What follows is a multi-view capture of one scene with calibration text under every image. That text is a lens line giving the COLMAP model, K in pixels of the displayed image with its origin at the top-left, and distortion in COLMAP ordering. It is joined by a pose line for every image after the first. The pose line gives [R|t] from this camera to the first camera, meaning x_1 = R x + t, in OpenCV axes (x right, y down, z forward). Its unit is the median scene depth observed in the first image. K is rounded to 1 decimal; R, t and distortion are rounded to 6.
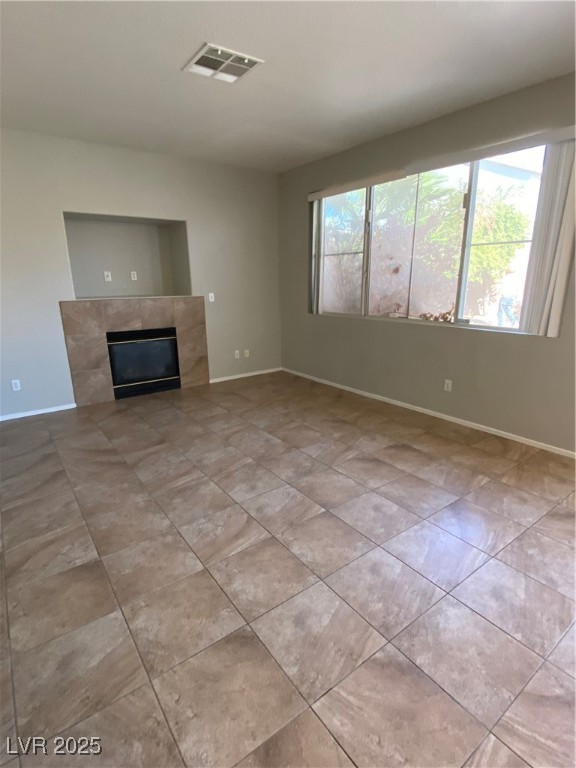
lens RADIAL K [[396.2, 0, 288.0], [0, 396.2, 384.0], [0, 0, 1]] dist [0.017848, -0.001025]
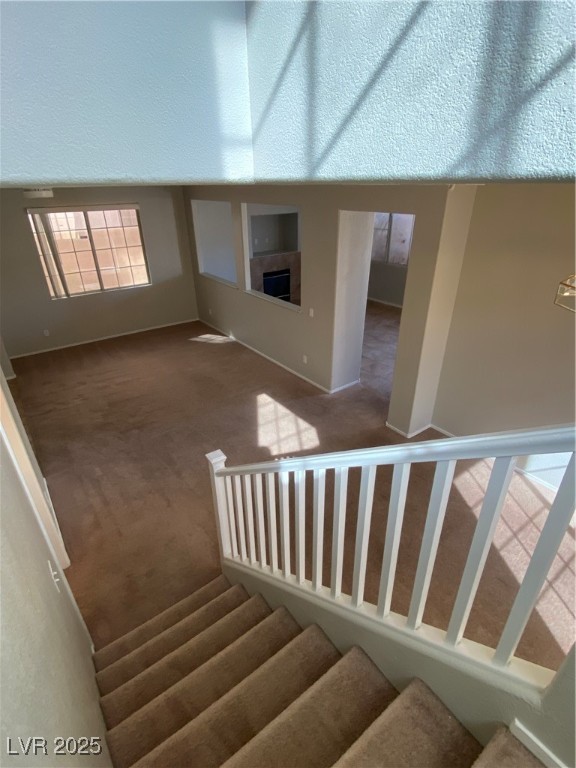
lens RADIAL K [[396.2, 0, 288.0], [0, 396.2, 384.0], [0, 0, 1]] dist [0.017848, -0.001025]
pose [[0.999867, -0.001009, -0.016282, -0.287998], [0.004440, 0.977230, 0.212136, -0.000779], [0.015697, -0.212180, 0.977104, -1.157510]]
